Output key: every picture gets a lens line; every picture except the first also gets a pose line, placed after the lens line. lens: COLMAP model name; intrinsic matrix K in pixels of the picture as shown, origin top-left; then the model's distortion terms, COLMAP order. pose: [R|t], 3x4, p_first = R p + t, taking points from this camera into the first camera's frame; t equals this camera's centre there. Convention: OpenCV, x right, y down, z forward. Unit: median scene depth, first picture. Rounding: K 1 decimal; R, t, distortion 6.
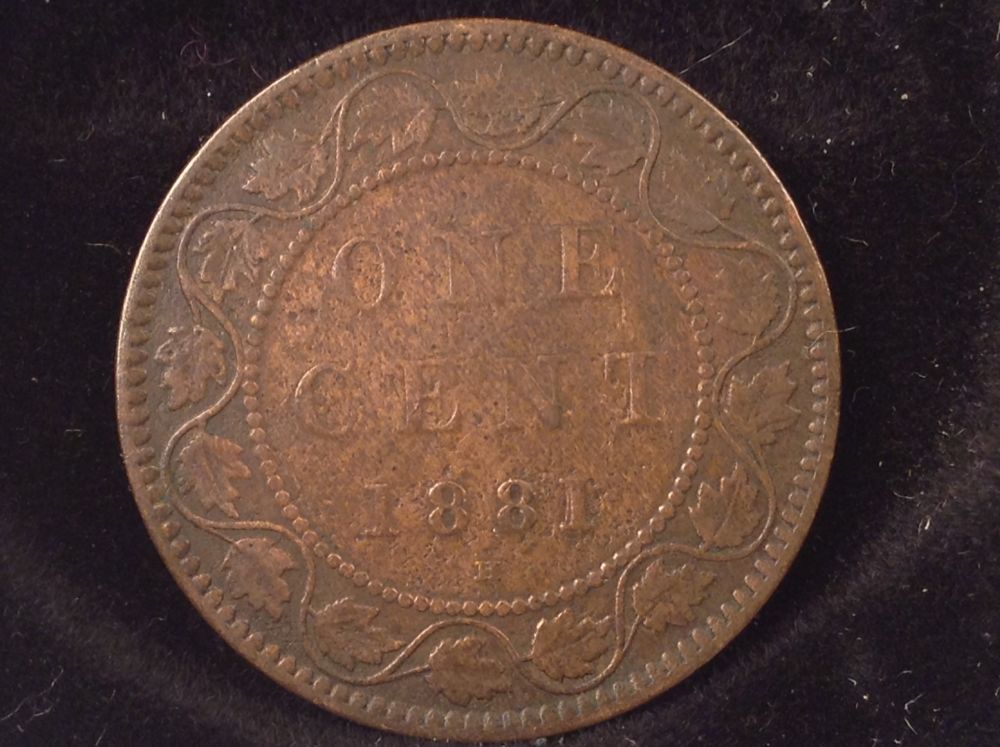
lens RADIAL K [[2282.6, 0, 497.7], [0, 2282.6, 371.8], [0, 0, 1]] dist [0.172127, 0.000000]
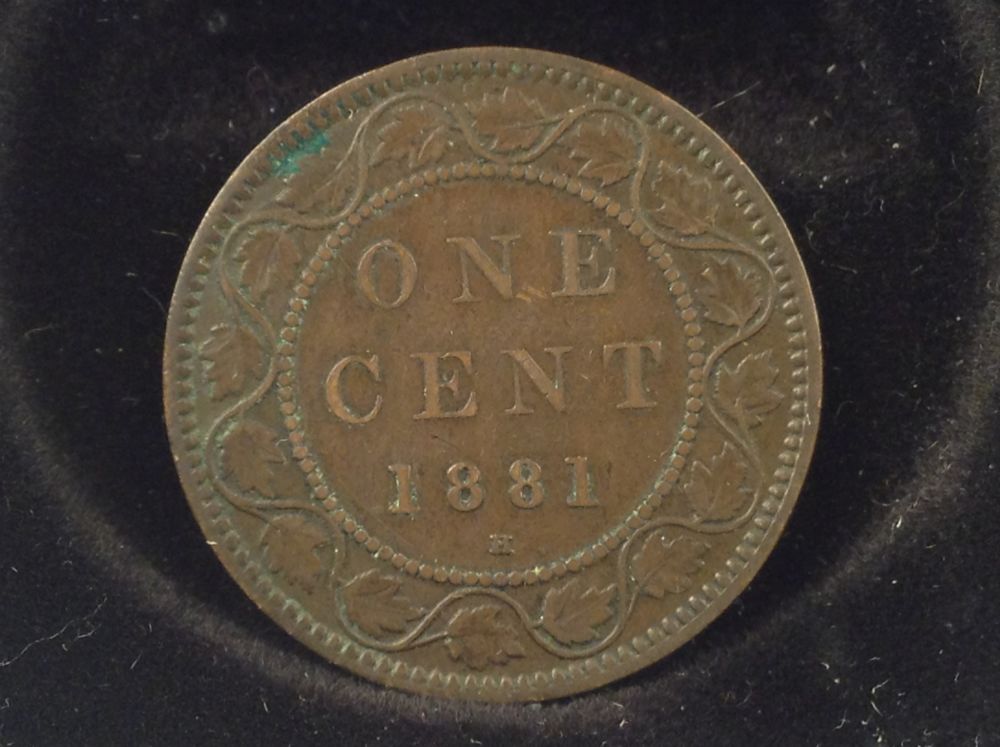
lens RADIAL K [[2333.5, 0, 500.7], [0, 2333.5, 373.9], [0, 0, 1]] dist [0.173434, 0.000000]
pose [[0.998263, 0.055658, -0.019314, 0.014590], [-0.057442, 0.992352, -0.109263, 0.126523], [0.013085, 0.110182, 0.993825, -0.119933]]
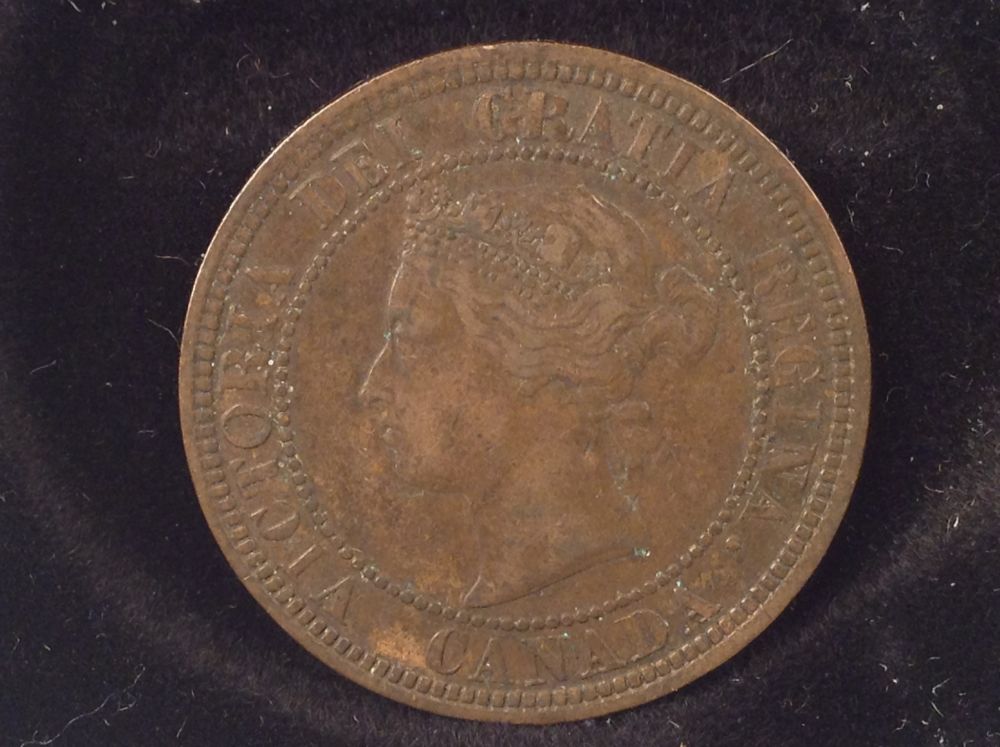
lens RADIAL K [[2282.6, 0, 502.0], [0, 2282.6, 375.9], [0, 0, 1]] dist [0.172127, 0.000000]
pose [[0.999988, -0.003200, -0.003831, -0.017240], [0.003544, 0.995615, 0.093480, -0.097959], [0.003515, -0.093492, 0.995614, -0.046082]]
